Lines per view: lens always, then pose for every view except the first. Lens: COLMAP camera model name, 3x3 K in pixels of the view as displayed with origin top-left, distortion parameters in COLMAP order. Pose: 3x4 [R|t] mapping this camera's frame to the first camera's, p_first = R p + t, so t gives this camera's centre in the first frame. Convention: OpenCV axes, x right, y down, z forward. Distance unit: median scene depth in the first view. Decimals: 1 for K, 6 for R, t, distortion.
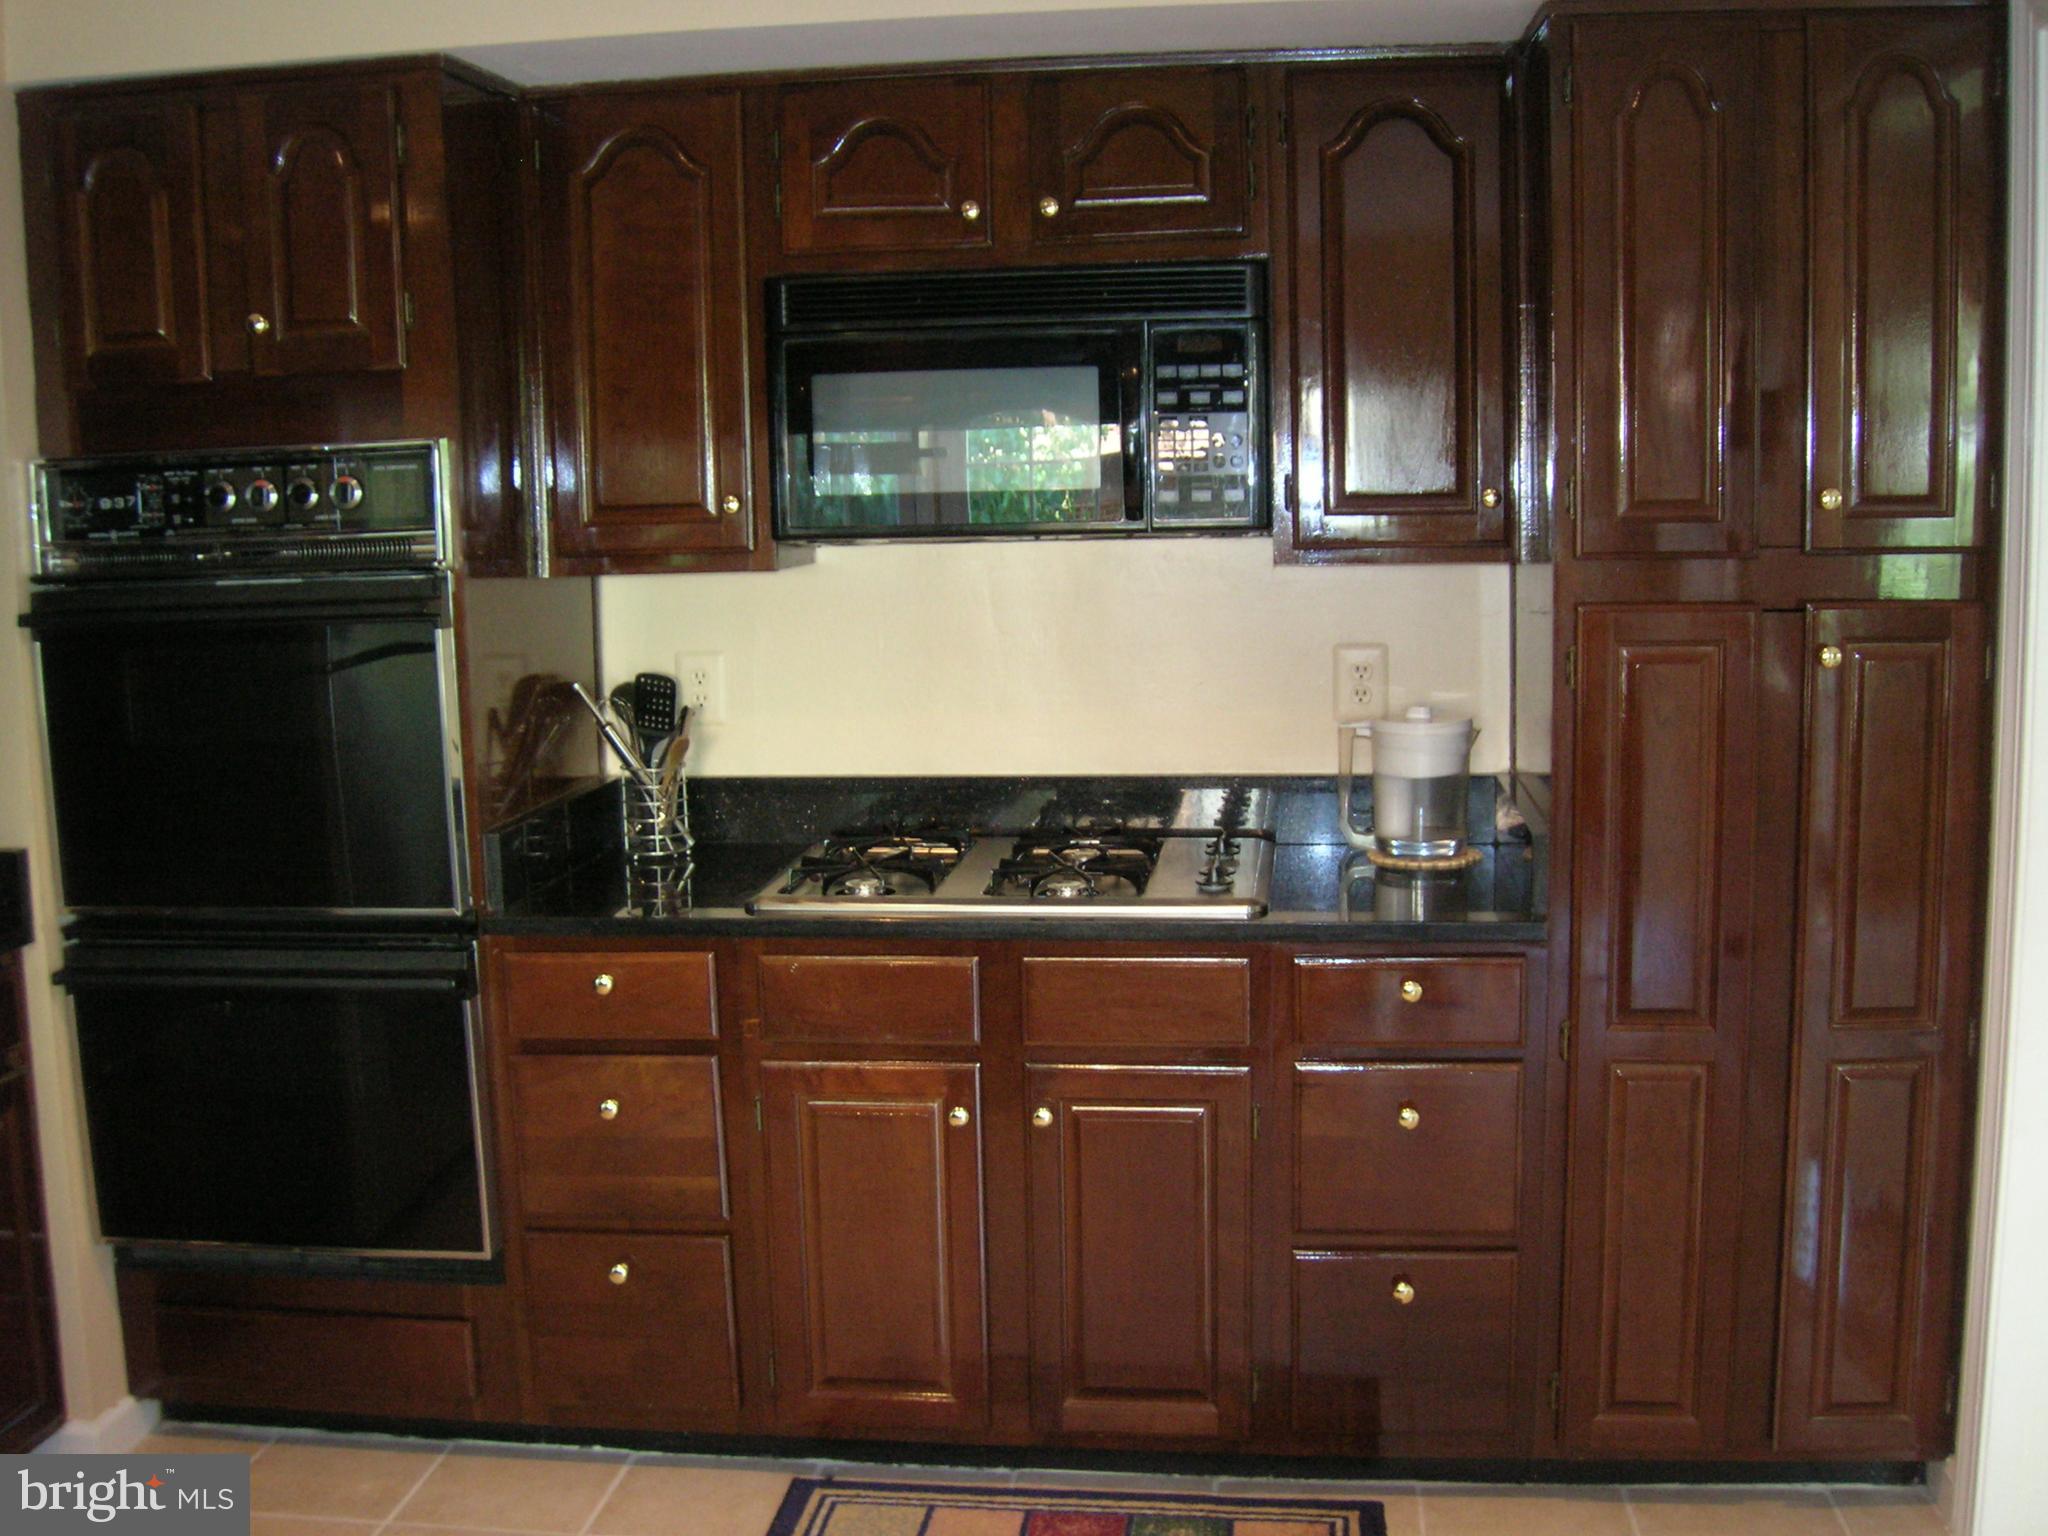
lens RADIAL K [[2198.3, 0, 1033.8], [0, 2198.3, 781.1], [0, 0, 1]] dist [-0.134839, 0.000000]
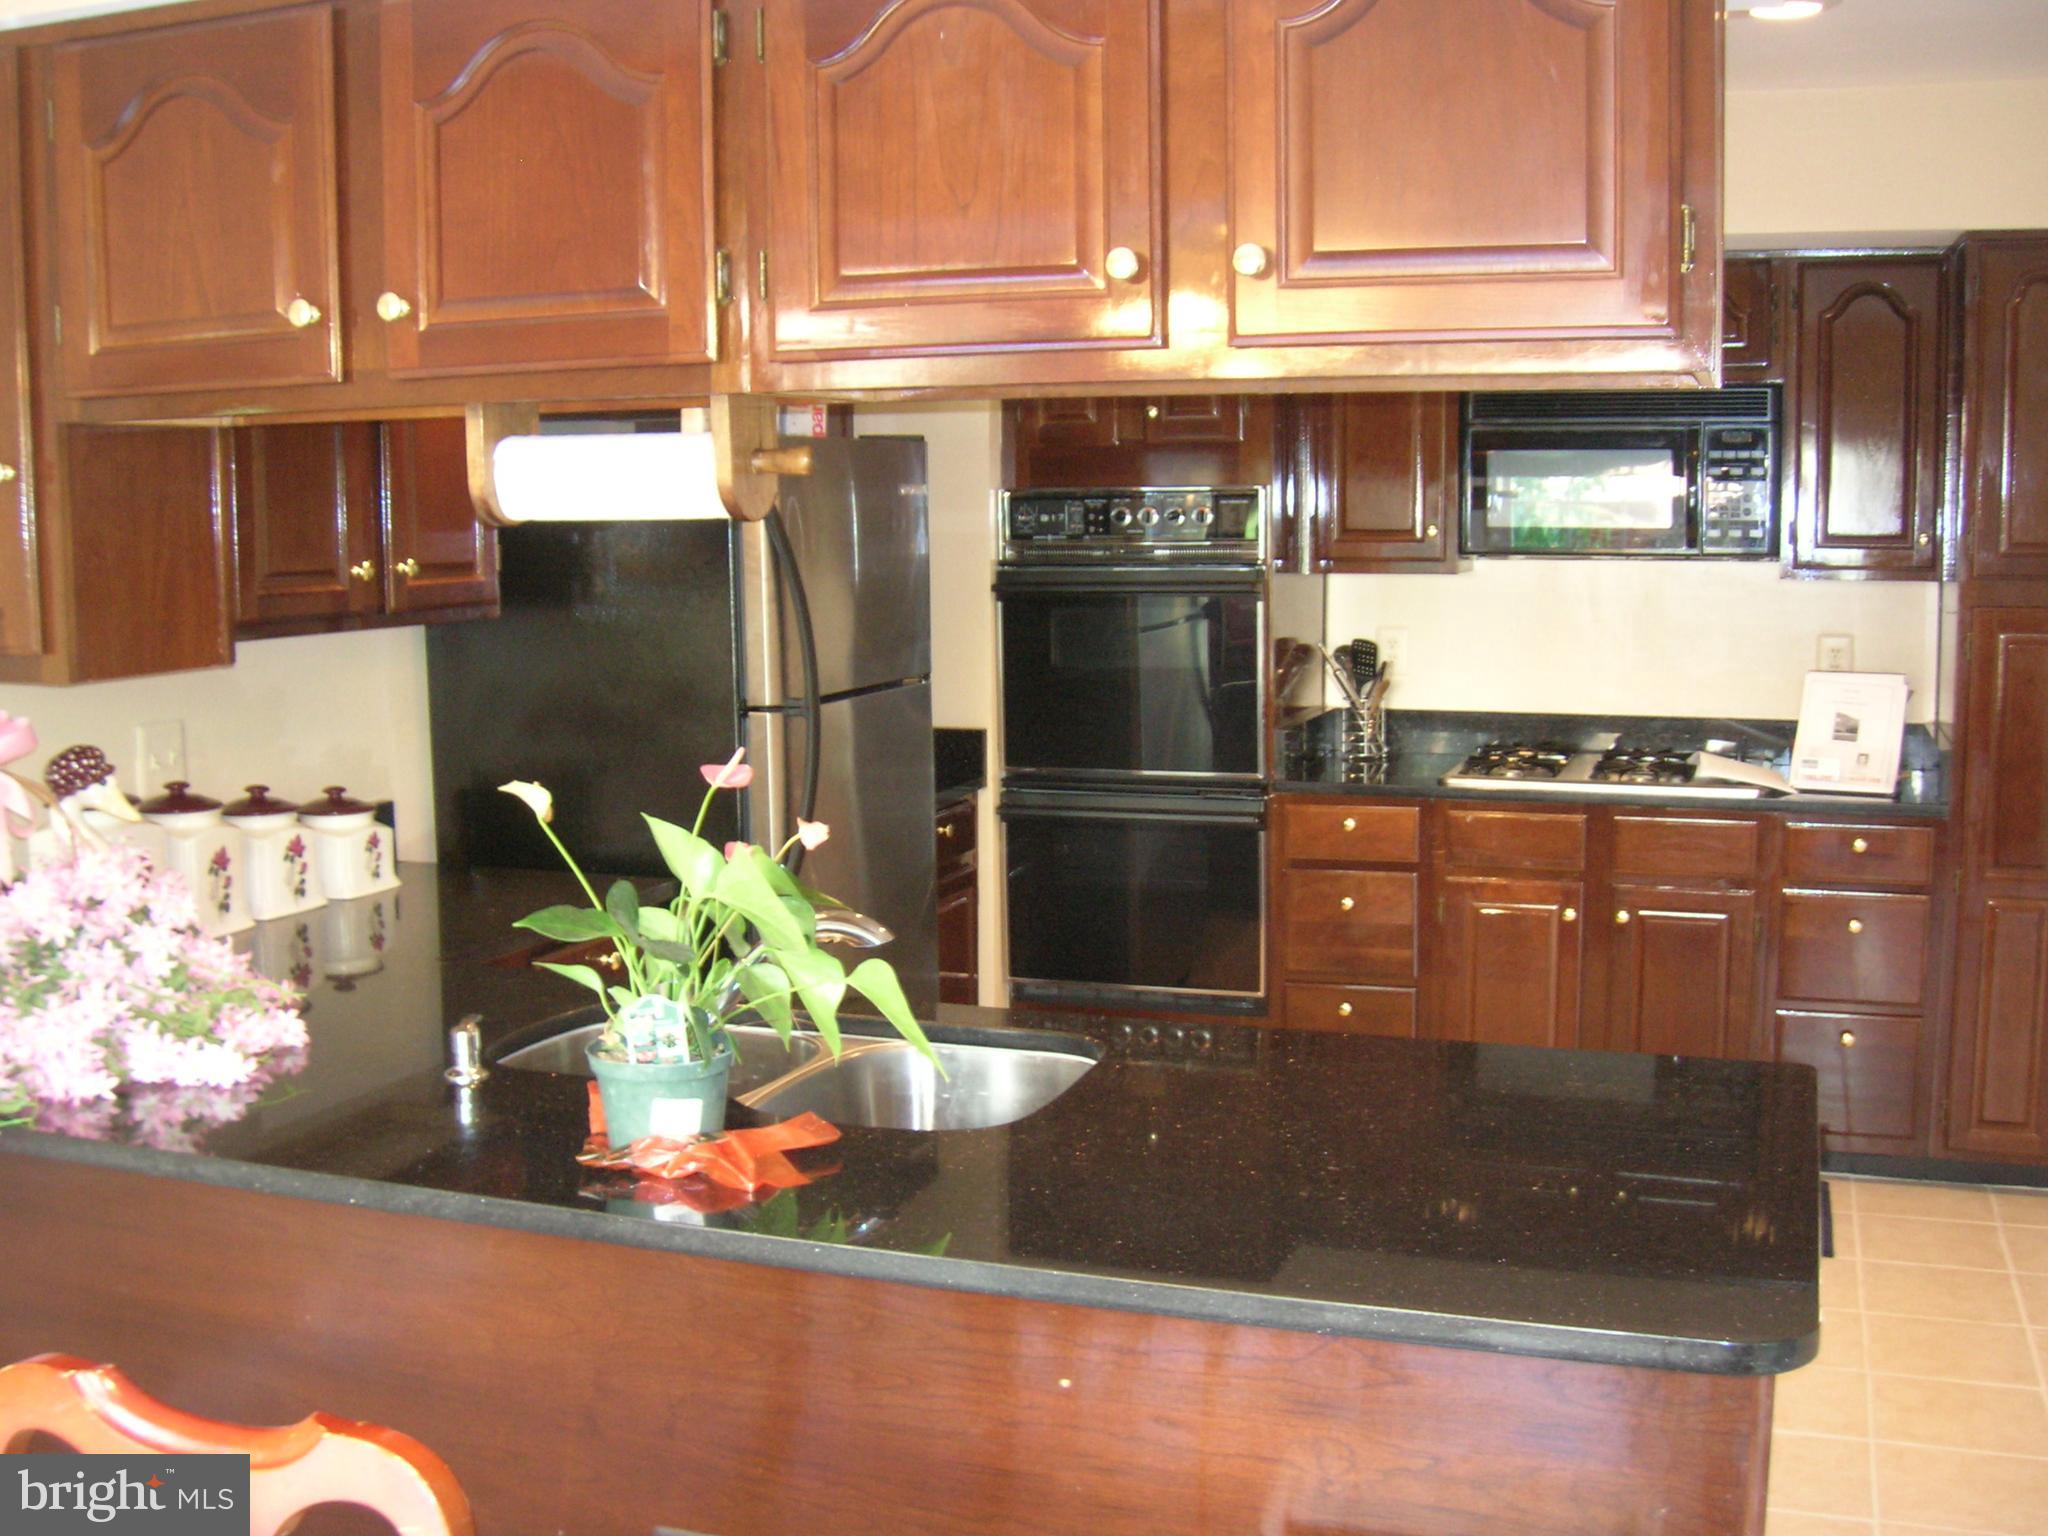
lens RADIAL K [[2142.9, 0, 1078.9], [0, 2142.9, 753.9], [0, 0, 1]] dist [-0.145816, 0.000000]
pose [[0.979602, 0.039193, -0.197090, -0.080949], [-0.043520, 0.998896, -0.017669, 0.075665], [0.196180, 0.025886, 0.980226, -0.575969]]
